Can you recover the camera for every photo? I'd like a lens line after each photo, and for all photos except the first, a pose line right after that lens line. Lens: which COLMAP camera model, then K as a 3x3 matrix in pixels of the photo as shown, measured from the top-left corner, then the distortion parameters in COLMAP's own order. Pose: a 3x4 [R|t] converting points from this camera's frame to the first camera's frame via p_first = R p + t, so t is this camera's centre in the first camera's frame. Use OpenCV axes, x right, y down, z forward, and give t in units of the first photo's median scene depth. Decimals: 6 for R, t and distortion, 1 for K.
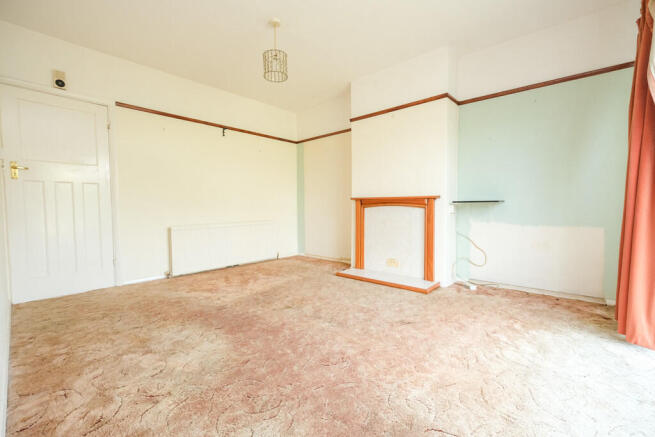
lens RADIAL K [[280.0, 0, 329.9], [0, 280.0, 217.3], [0, 0, 1]] dist [-0.001168, 0.000158]
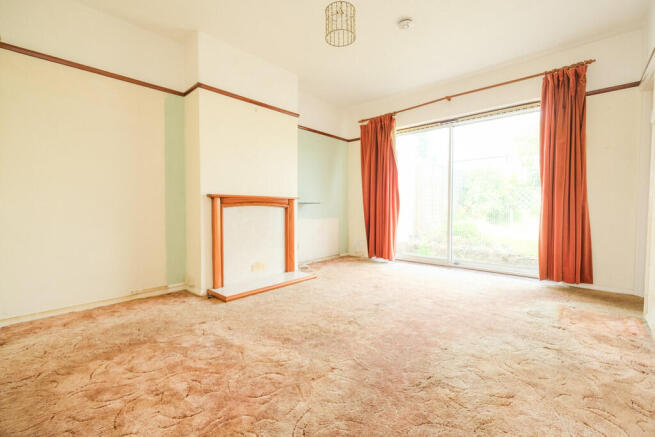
lens RADIAL K [[280.0, 0, 329.9], [0, 280.0, 217.3], [0, 0, 1]] dist [-0.001168, 0.000158]
pose [[0.012731, -0.028520, 0.999512, -0.819746], [0.042445, 0.998708, 0.027956, -0.020330], [-0.999018, 0.042069, 0.013925, 0.859180]]
